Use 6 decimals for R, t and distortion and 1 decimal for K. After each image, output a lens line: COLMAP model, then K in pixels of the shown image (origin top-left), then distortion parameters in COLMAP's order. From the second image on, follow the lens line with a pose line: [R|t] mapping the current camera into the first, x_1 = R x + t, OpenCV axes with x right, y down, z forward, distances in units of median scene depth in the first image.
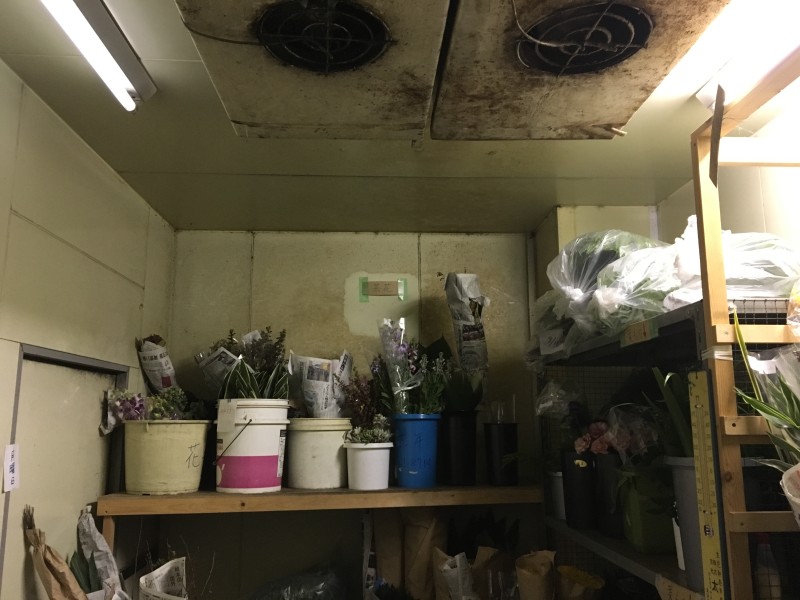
lens RADIAL K [[671.2, 0, 400.6], [0, 671.2, 299.7], [0, 0, 1]] dist [-0.002225, -0.002889]
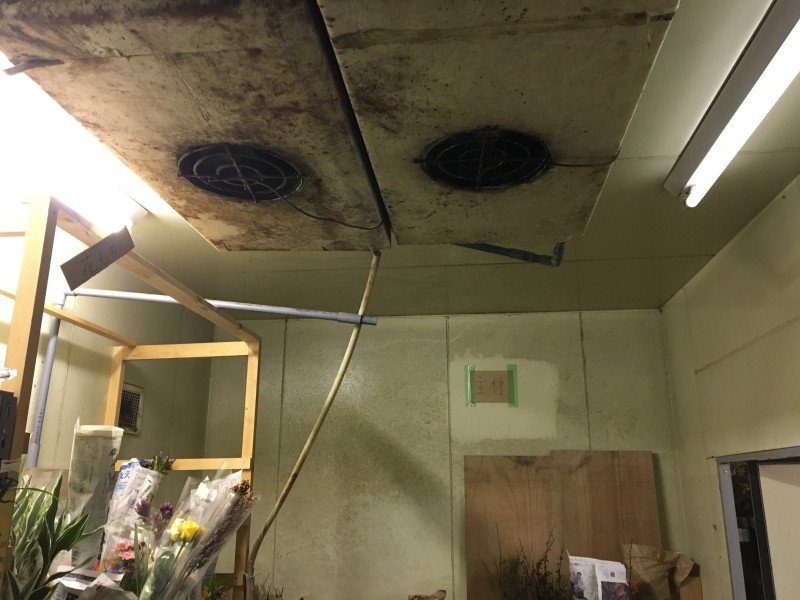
lens RADIAL K [[671.2, 0, 400.7], [0, 671.2, 299.3], [0, 0, 1]] dist [-0.002225, -0.002889]
pose [[-0.988282, 0.046221, 0.145472, -0.110106], [-0.020773, 0.903453, -0.428183, 0.217392], [-0.151219, -0.426188, -0.891906, 1.605105]]
